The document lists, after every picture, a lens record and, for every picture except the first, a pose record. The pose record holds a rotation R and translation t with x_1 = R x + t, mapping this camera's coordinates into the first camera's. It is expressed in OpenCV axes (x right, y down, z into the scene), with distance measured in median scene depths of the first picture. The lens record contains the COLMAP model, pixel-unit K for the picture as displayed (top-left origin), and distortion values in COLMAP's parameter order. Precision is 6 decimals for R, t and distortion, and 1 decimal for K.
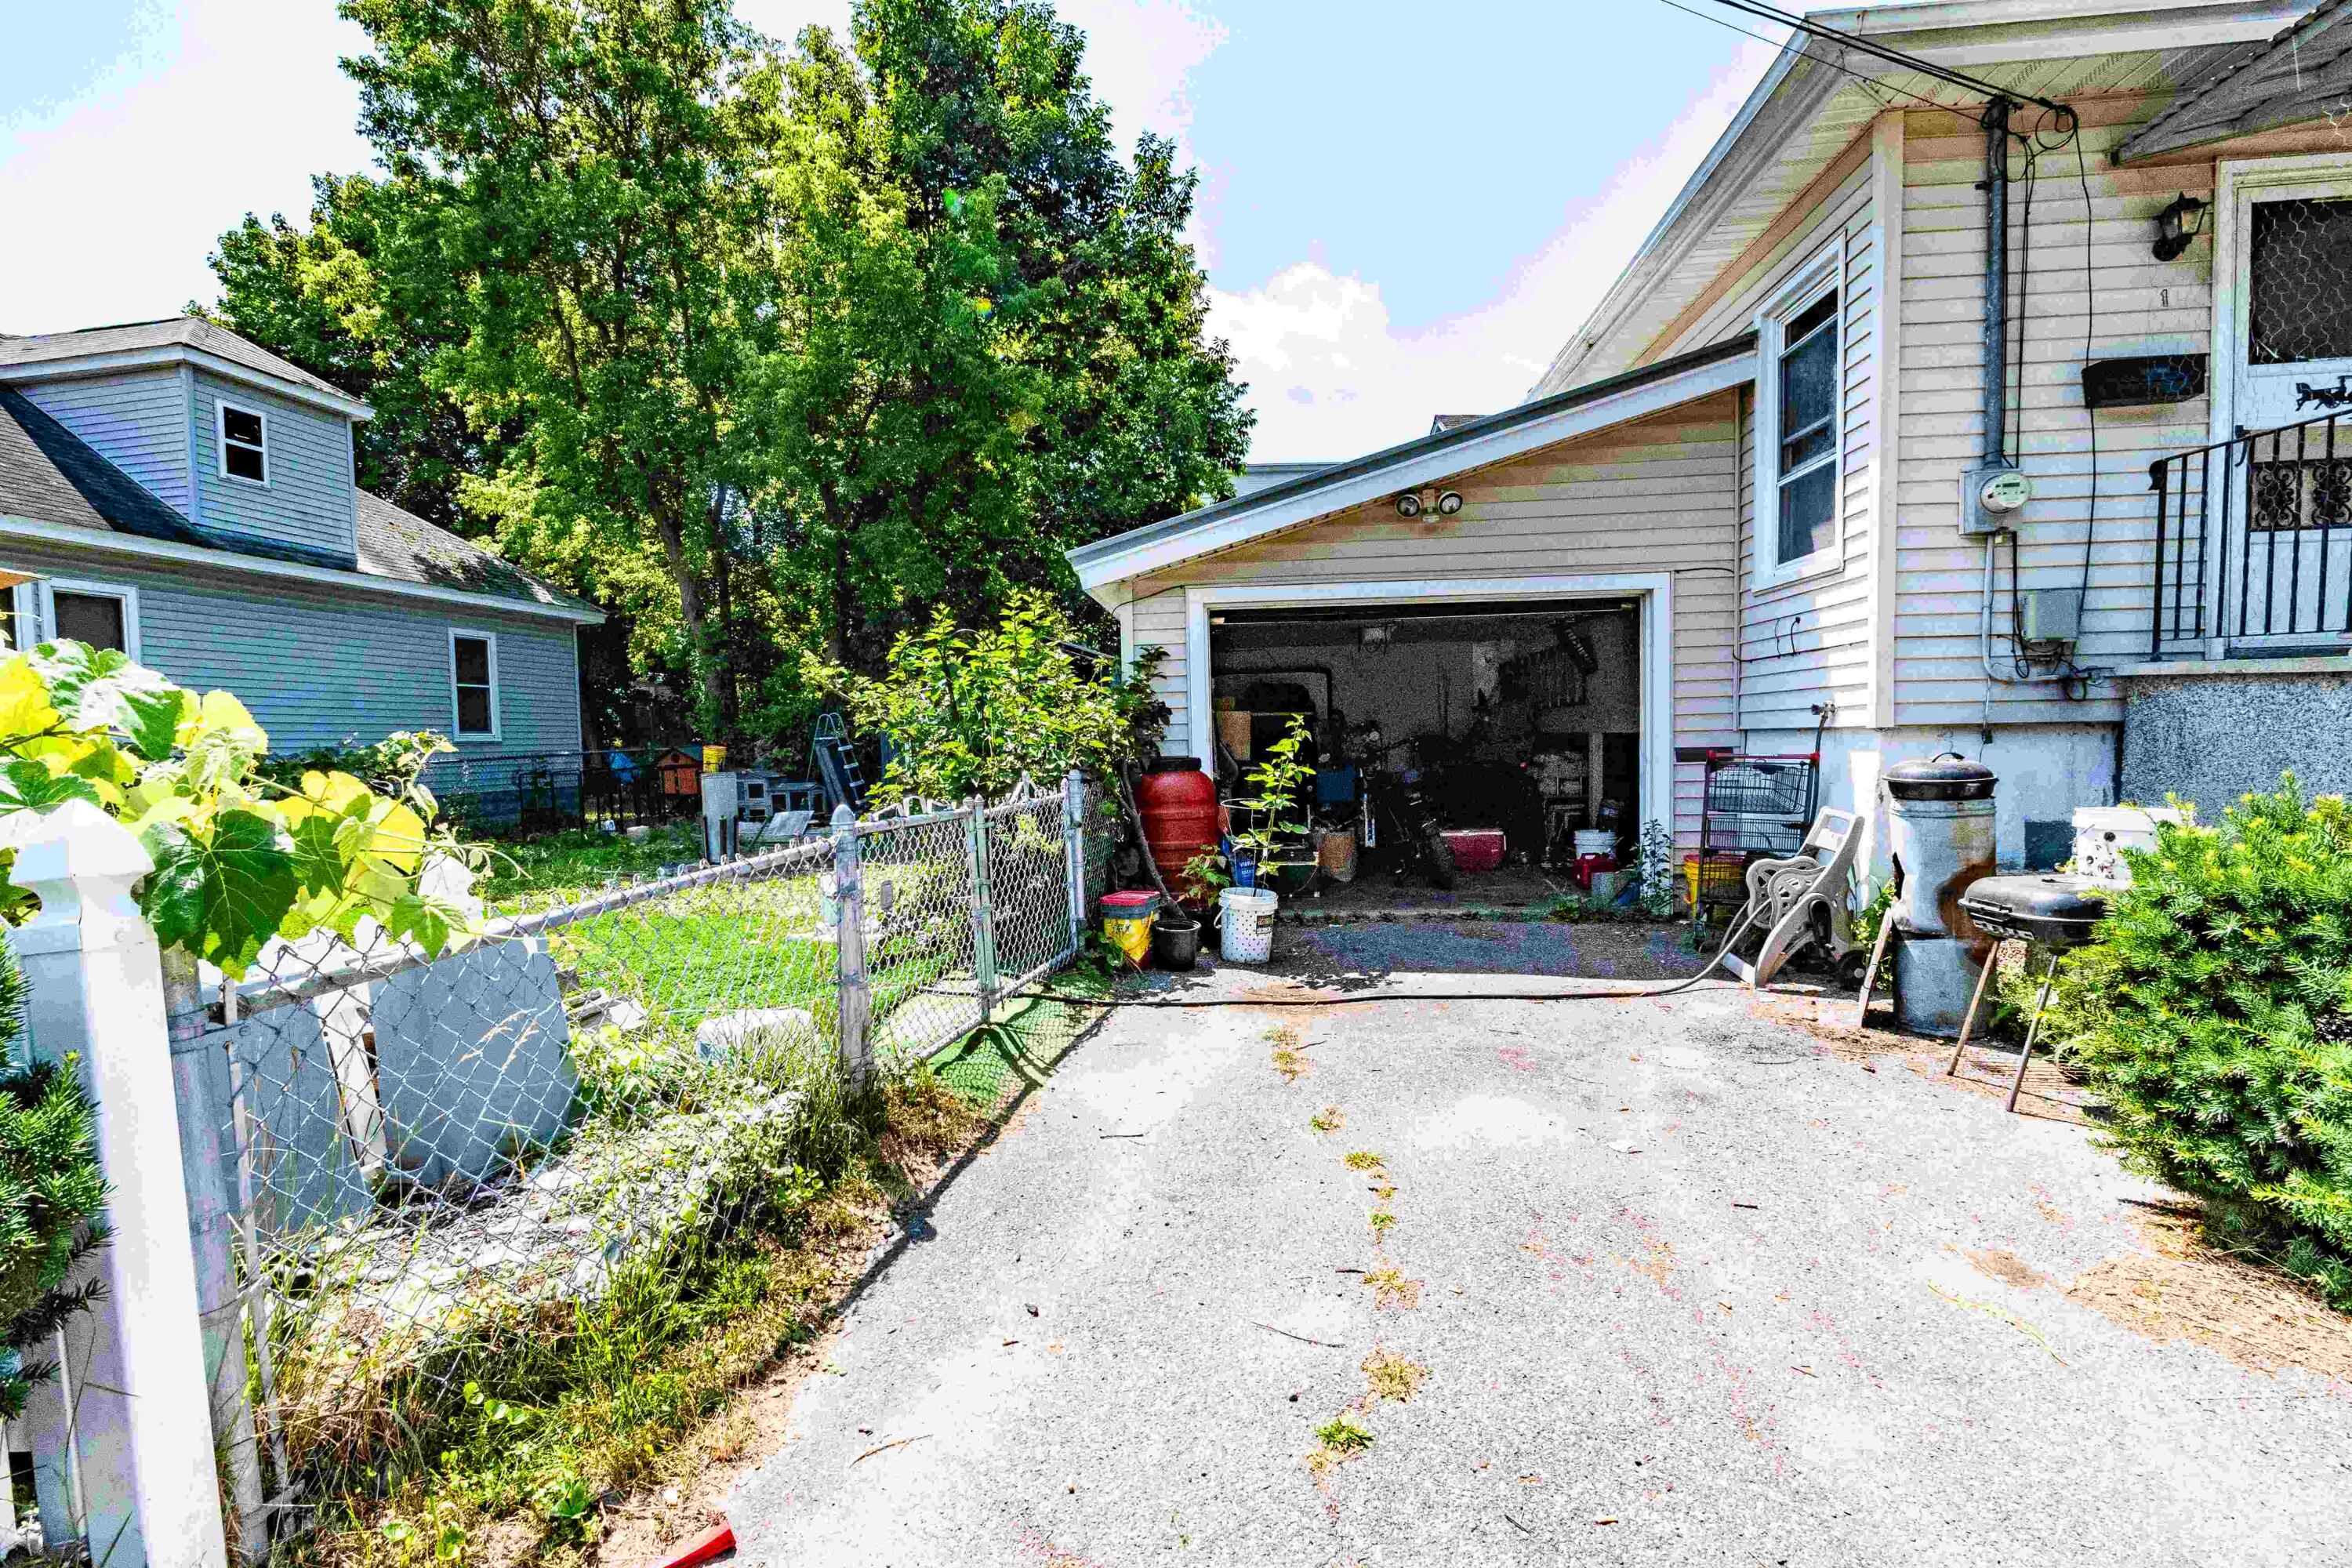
lens RADIAL K [[1115.0, 0, 1147.8], [0, 1115.0, 784.0], [0, 0, 1]] dist [-0.002432, -0.000336]
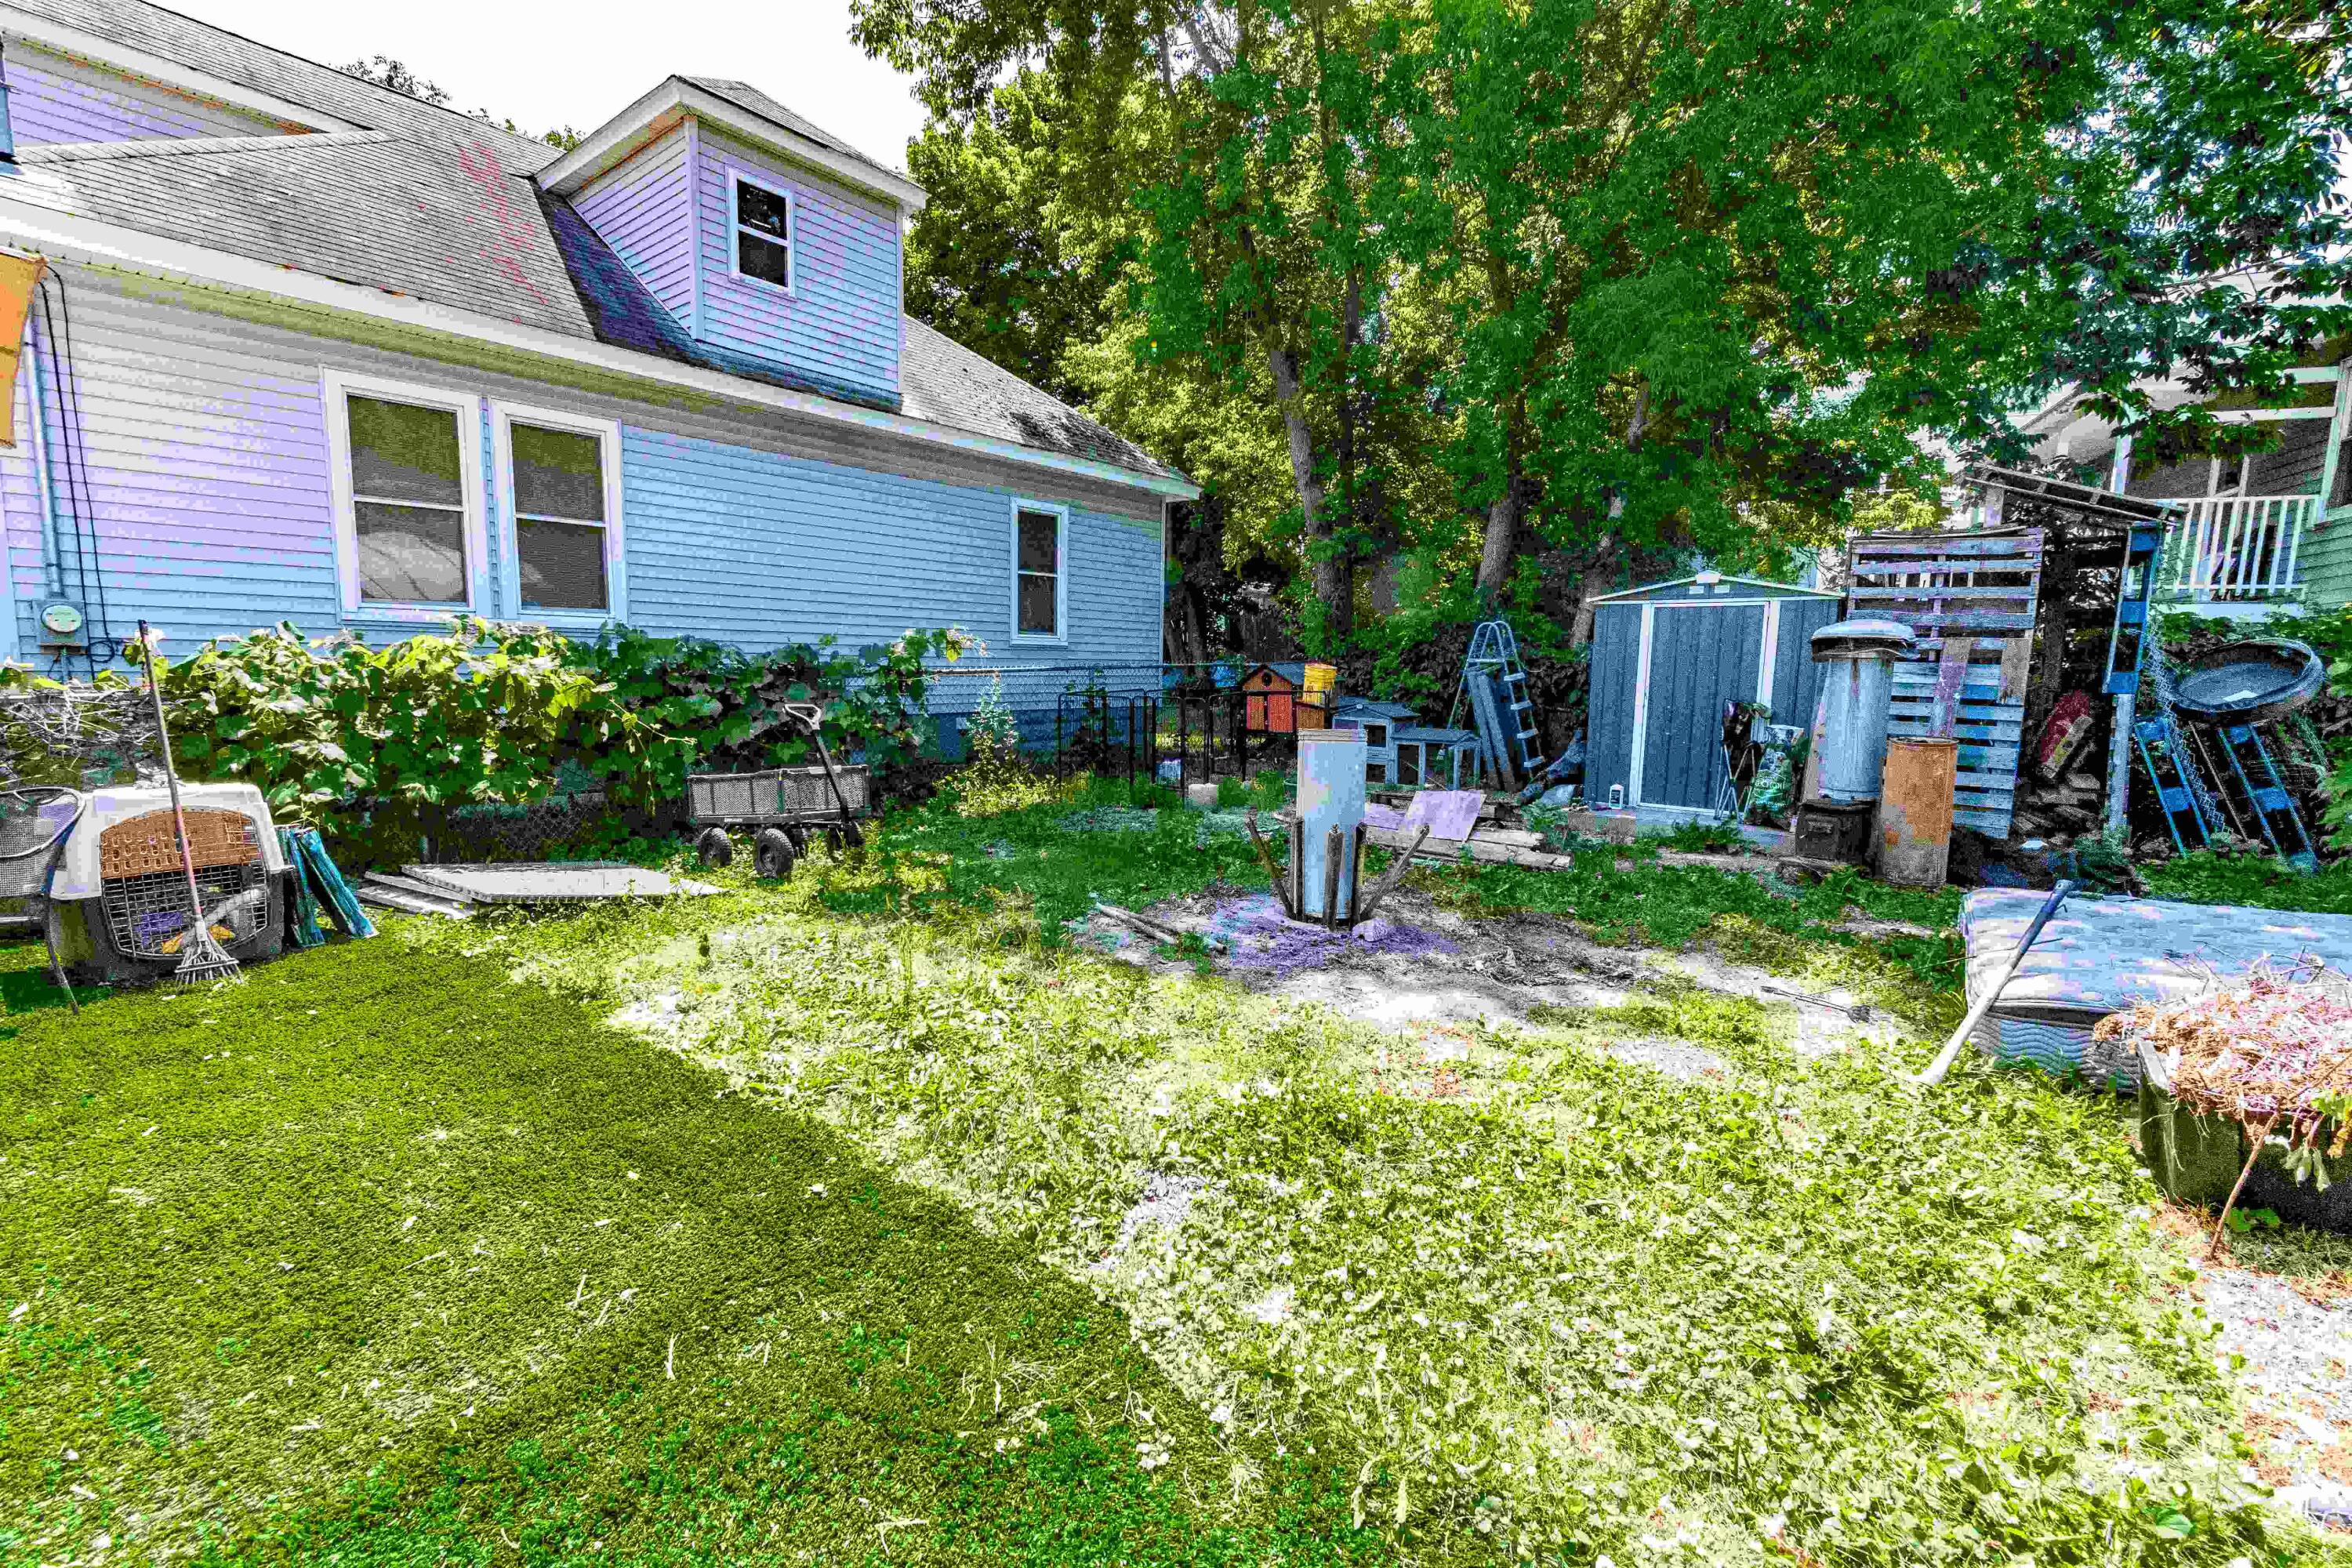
lens RADIAL K [[1031.9, 0, 1183.5], [0, 1031.9, 791.0], [0, 0, 1]] dist [0.001456, -0.000986]
pose [[0.880103, 0.102458, -0.463596, -0.197229], [-0.061270, 0.992783, 0.103095, -0.020919], [0.470813, -0.062330, 0.880029, 0.488250]]
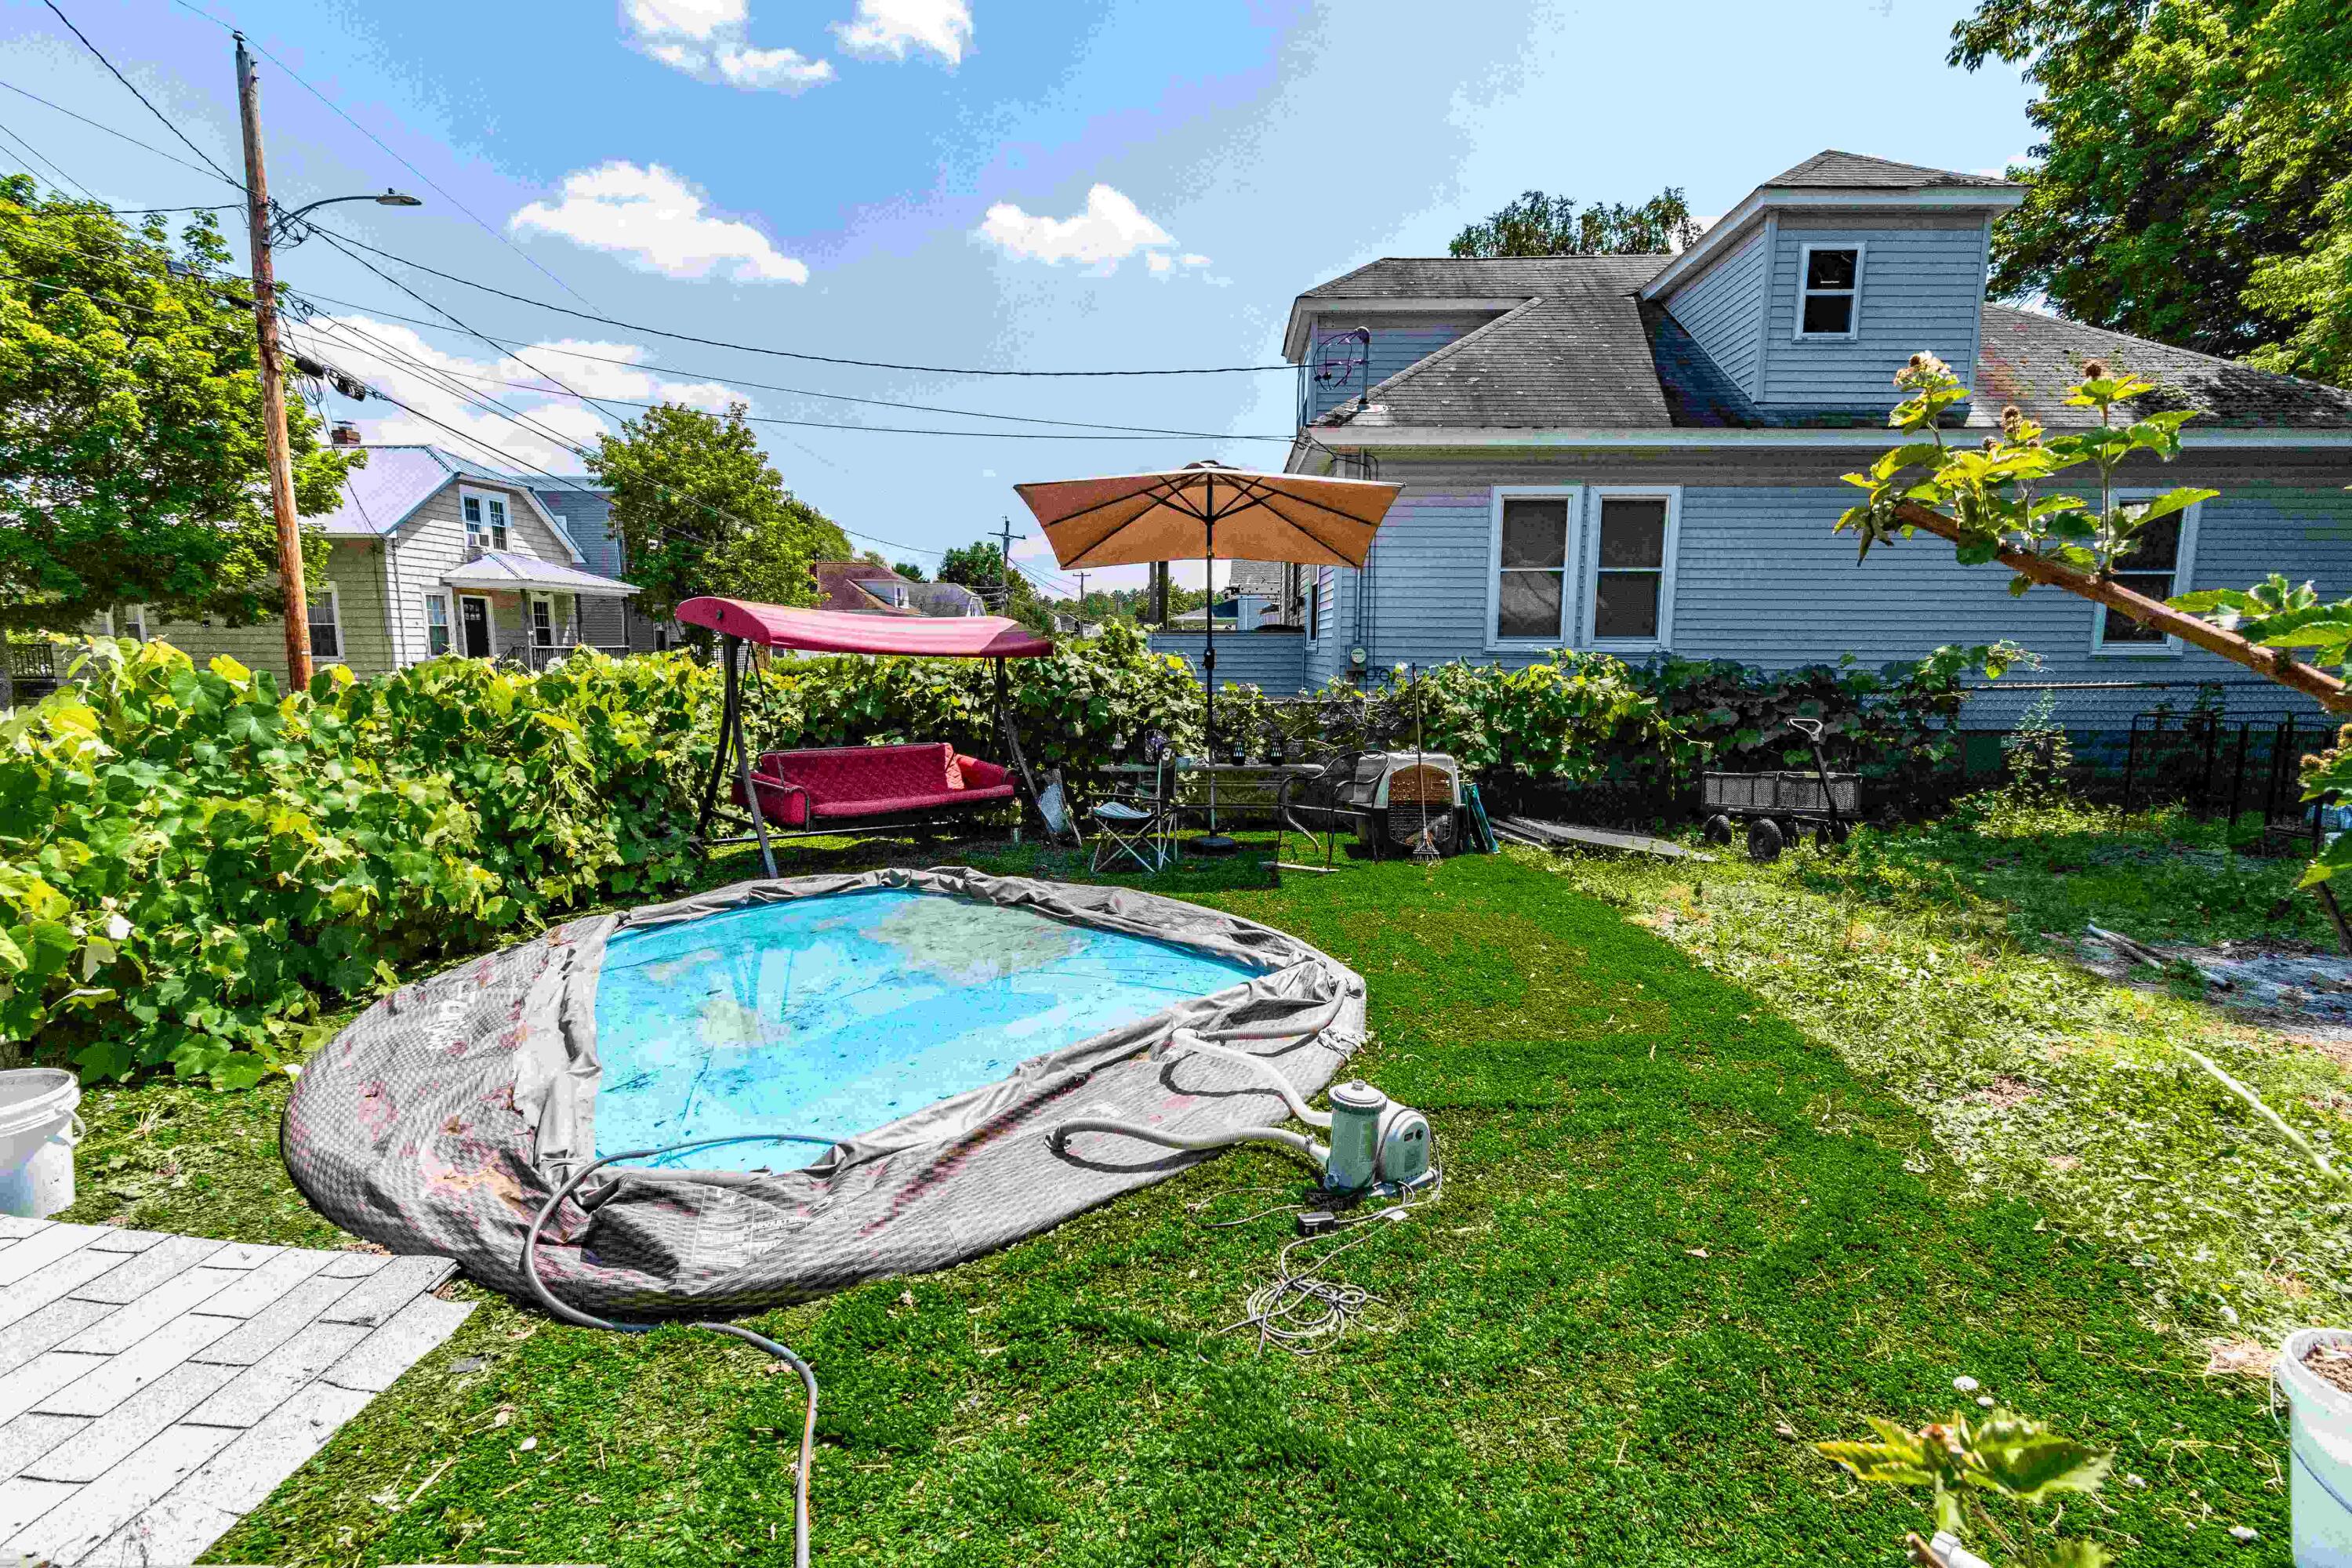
lens RADIAL K [[1031.9, 0, 1183.5], [0, 1031.9, 791.0], [0, 0, 1]] dist [0.001456, -0.000986]
pose [[0.153113, 0.159476, -0.975256, -0.073621], [-0.046385, 0.986965, 0.154108, -0.032817], [0.987120, 0.021641, 0.158514, 0.402790]]
